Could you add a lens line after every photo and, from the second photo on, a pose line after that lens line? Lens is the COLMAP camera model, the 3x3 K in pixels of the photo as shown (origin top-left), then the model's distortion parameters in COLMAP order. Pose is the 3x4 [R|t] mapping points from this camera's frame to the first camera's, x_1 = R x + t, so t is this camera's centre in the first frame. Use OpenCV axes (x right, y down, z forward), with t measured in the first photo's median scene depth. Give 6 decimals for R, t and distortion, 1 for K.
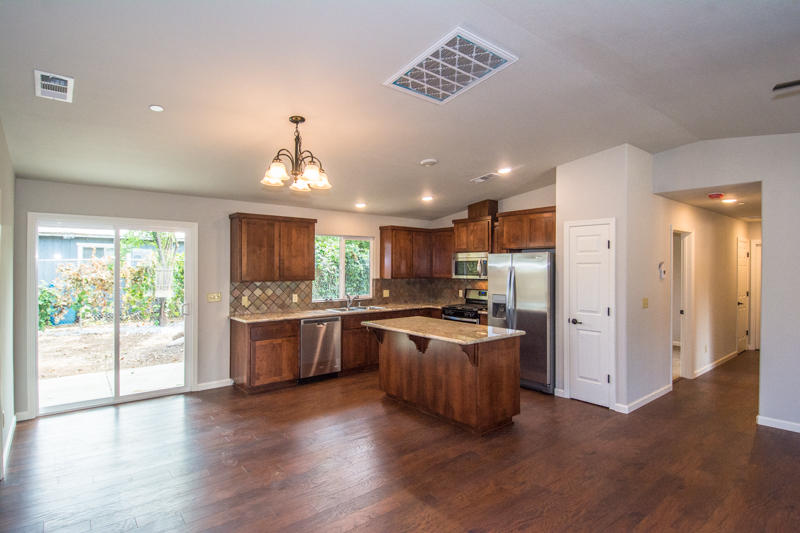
lens RADIAL K [[420.0, 0, 400.0], [0, 420.0, 266.5], [0, 0, 1]] dist [0.000136, -0.000061]
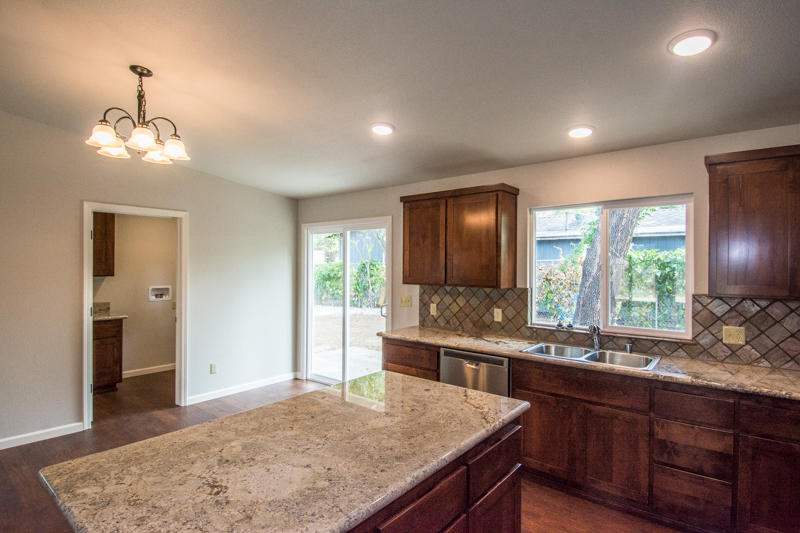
lens RADIAL K [[399.8, 0, 400.0], [0, 399.8, 266.5], [0, 0, 1]] dist [0.000282, -0.000034]
pose [[0.179937, -0.002650, -0.983675, 0.335972], [-0.004324, 0.999985, -0.003484, 0.005900], [0.983669, 0.004880, 0.179922, 0.799300]]
